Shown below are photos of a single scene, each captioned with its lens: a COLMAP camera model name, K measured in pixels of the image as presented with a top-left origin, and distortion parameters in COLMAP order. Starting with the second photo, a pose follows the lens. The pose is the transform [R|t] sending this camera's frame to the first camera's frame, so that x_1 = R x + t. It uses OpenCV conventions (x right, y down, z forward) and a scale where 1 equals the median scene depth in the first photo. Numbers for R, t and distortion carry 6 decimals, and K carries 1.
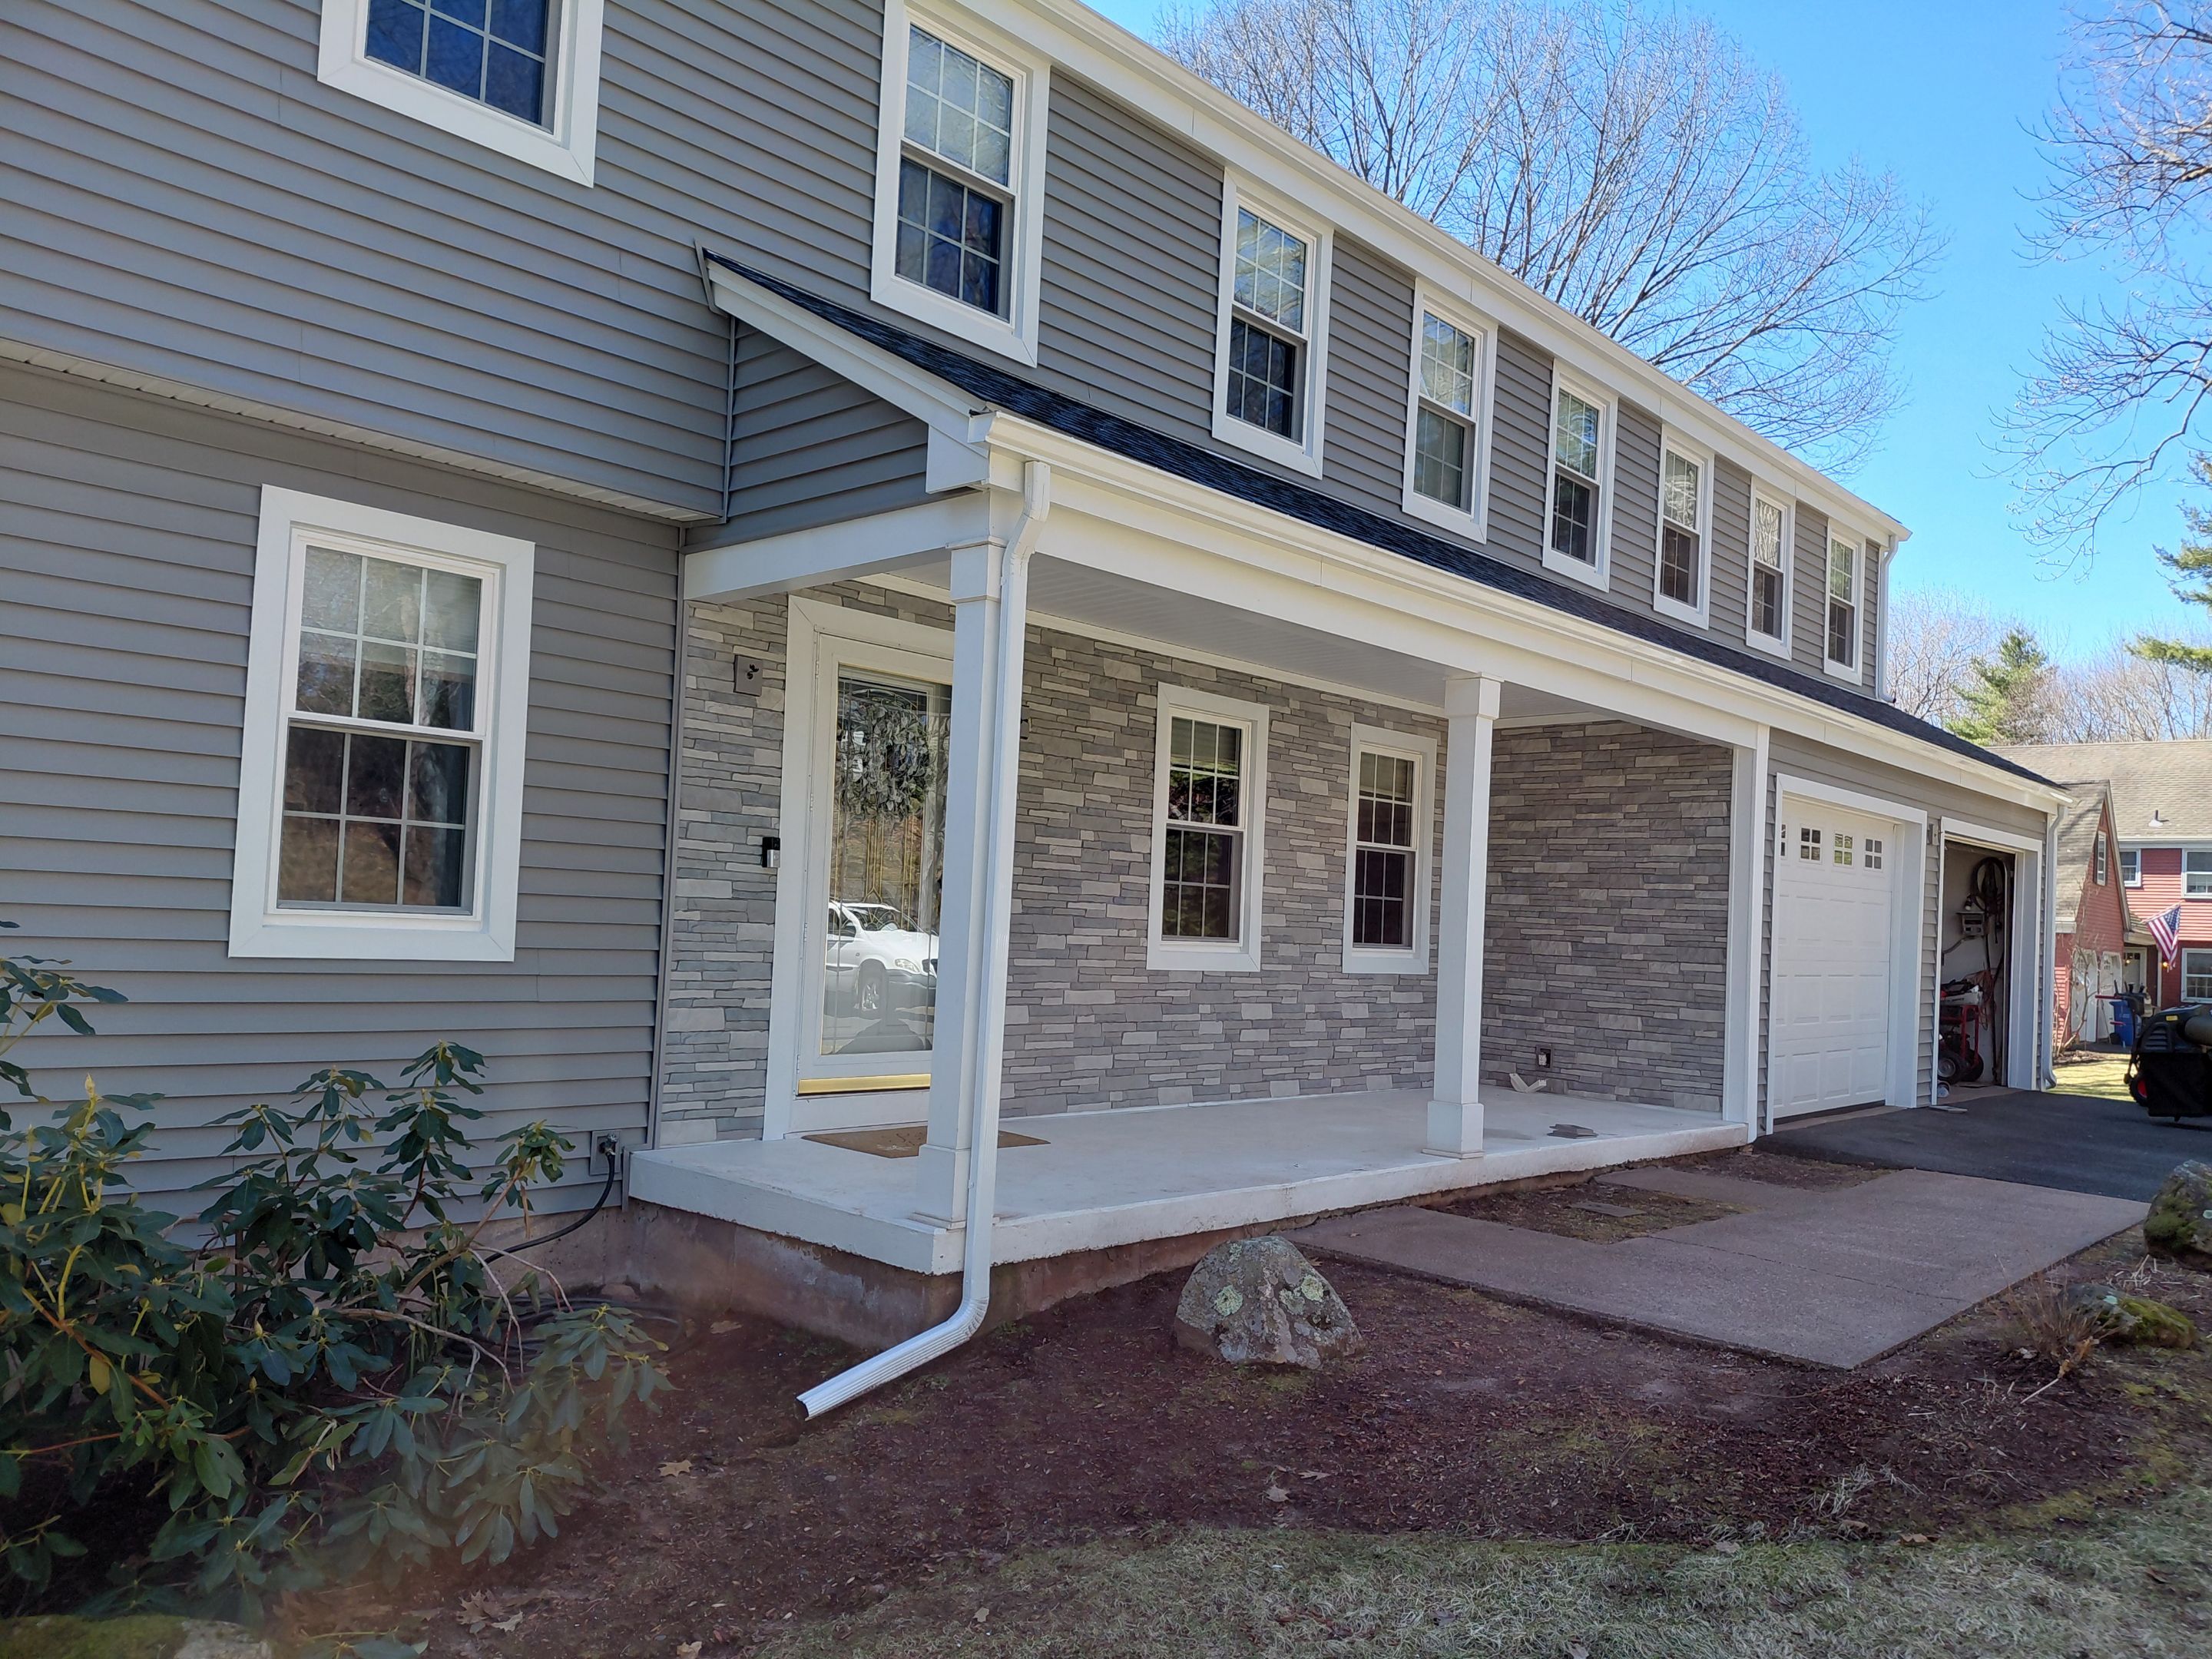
lens RADIAL K [[1595.3, 0, 1106.0], [0, 1595.3, 829.5], [0, 0, 1]] dist [0.174684, -0.312596]
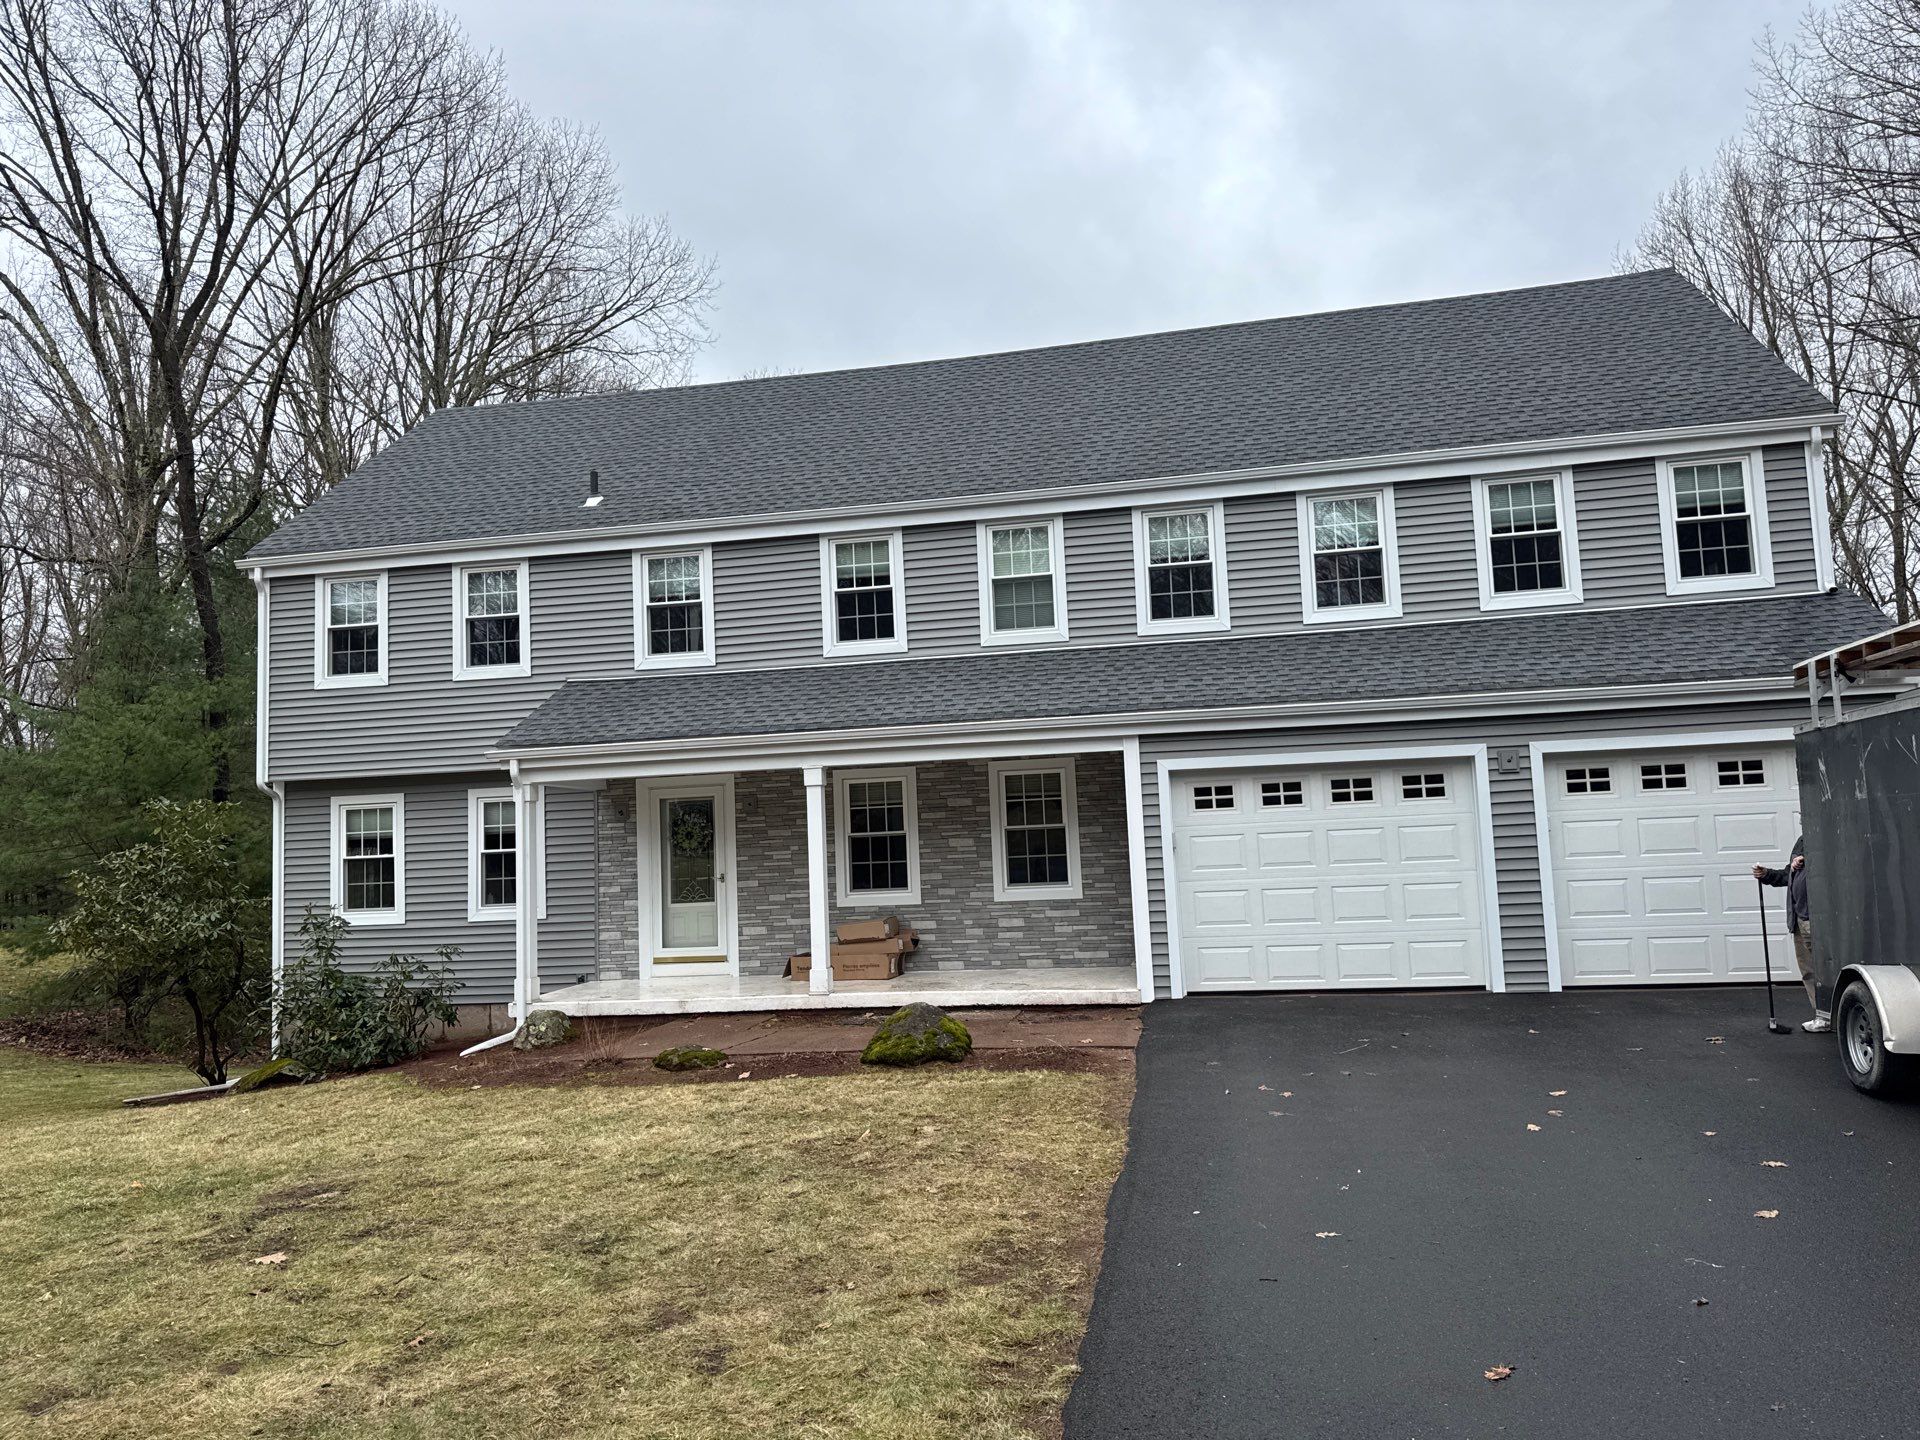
lens RADIAL K [[1401.6, 0, 950.5], [0, 1401.6, 738.6], [0, 0, 1]] dist [0.116246, -0.199659]
pose [[0.539362, -0.138582, -0.830592, 1.544867], [0.114171, 0.989292, -0.090921, 0.048974], [0.834298, -0.045790, 0.549409, 0.105876]]
